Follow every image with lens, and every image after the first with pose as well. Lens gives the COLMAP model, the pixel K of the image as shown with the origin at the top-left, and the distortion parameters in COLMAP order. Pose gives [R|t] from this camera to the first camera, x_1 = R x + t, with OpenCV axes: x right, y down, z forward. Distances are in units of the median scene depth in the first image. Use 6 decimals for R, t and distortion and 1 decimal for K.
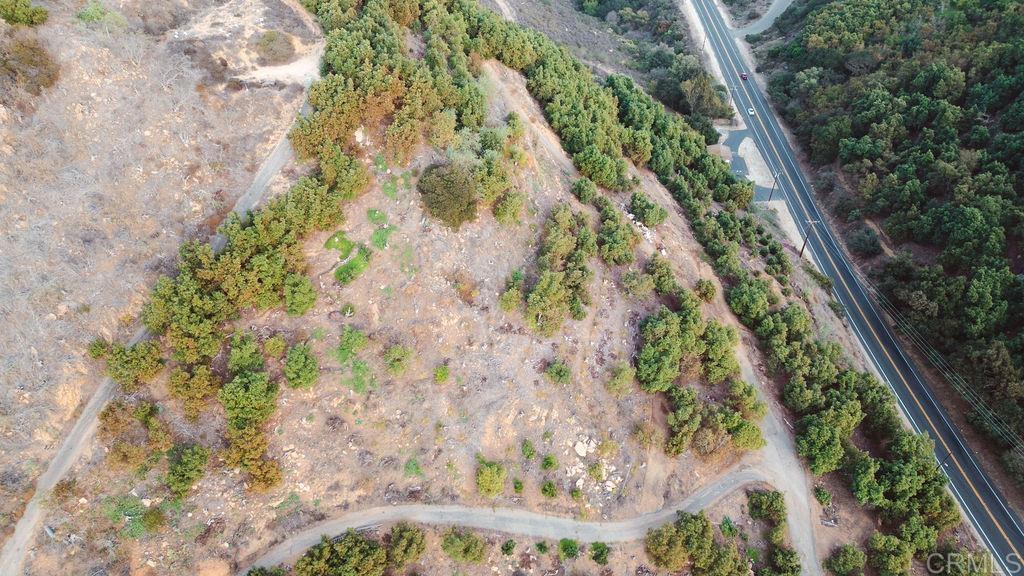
lens RADIAL K [[710.0, 0, 512.0], [0, 710.0, 288.0], [0, 0, 1]] dist [0.082922, -0.083132]
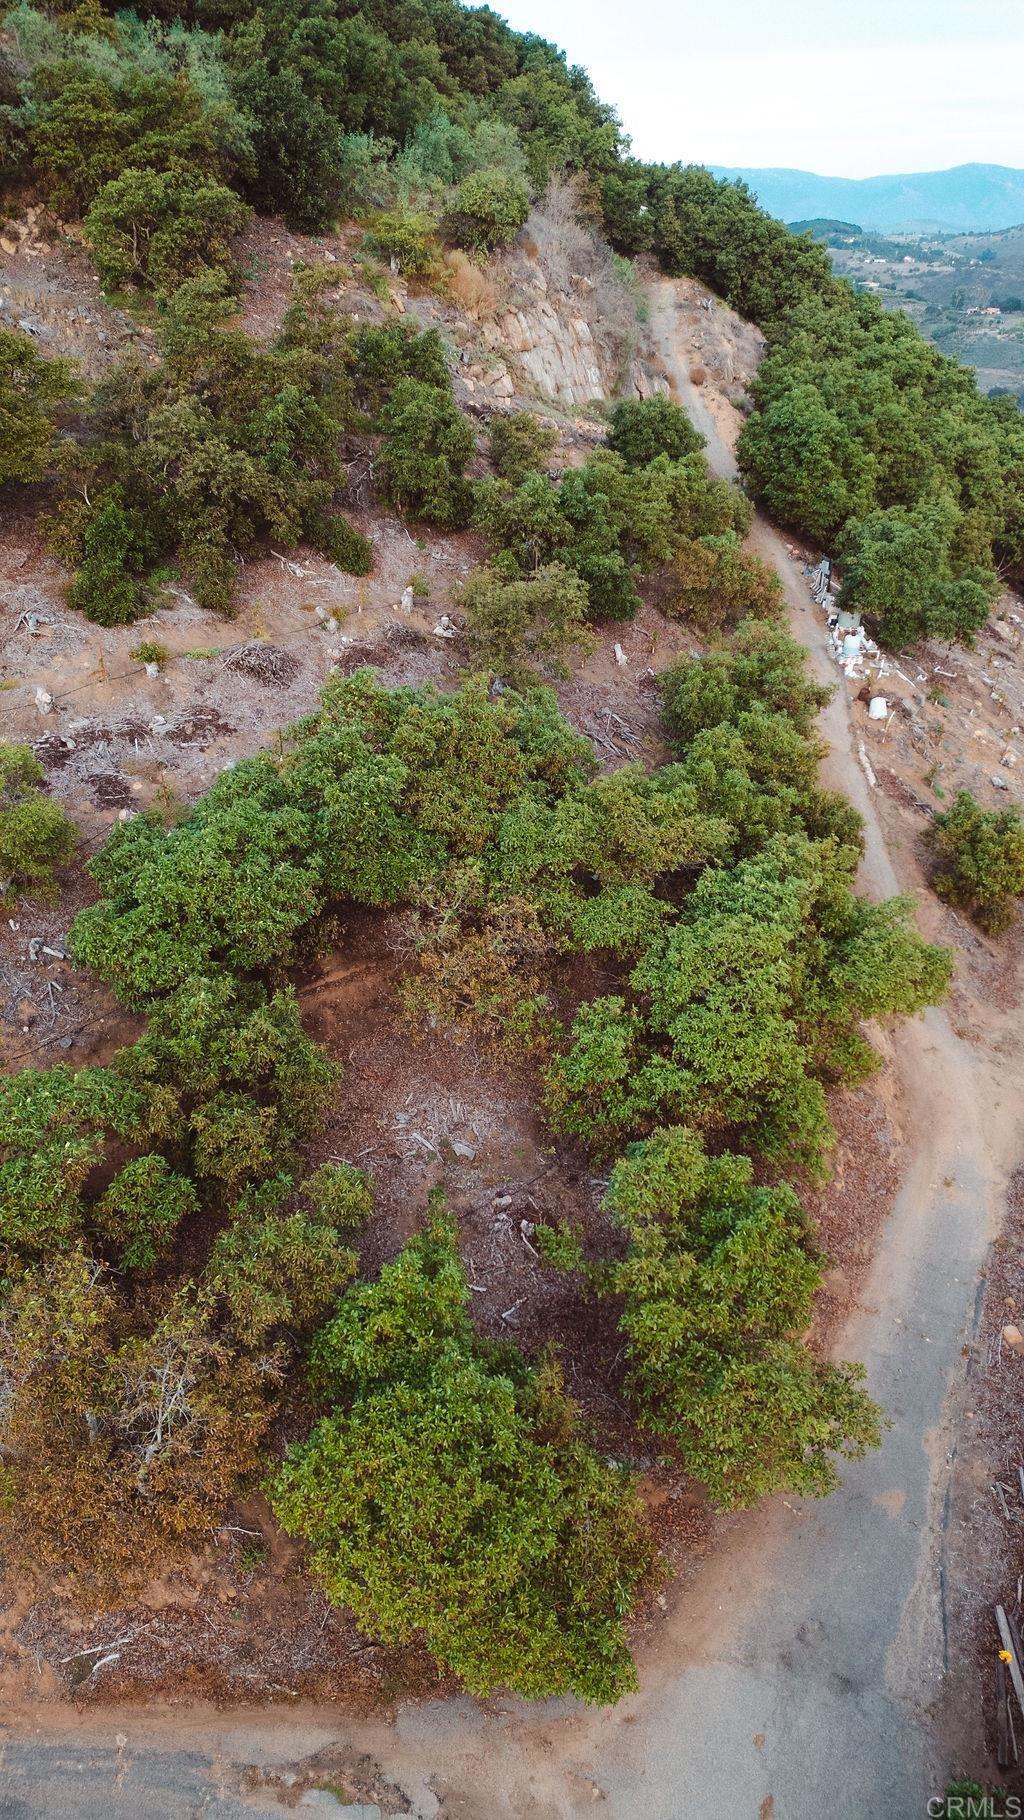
lens RADIAL K [[1261.9, 0, 512.0], [0, 1261.9, 910.0], [0, 0, 1]] dist [0.082922, -0.083132]
pose [[0.845020, 0.237133, -0.479279, 0.412756], [-0.353035, 0.920594, -0.166955, 0.148609], [0.401631, 0.310282, 0.861637, 0.798356]]
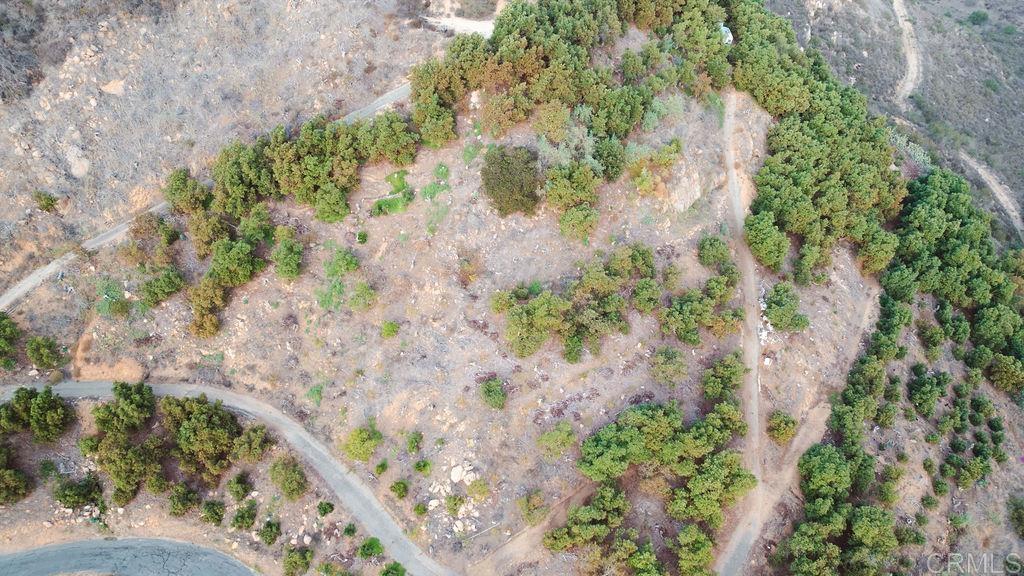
lens RADIAL K [[710.0, 0, 512.0], [0, 710.0, 288.0], [0, 0, 1]] dist [0.082922, -0.083132]
pose [[0.750673, 0.423511, -0.507079, 0.472570], [-0.441900, 0.892420, 0.091163, -0.089923], [0.491136, 0.155645, 0.857065, 0.208991]]
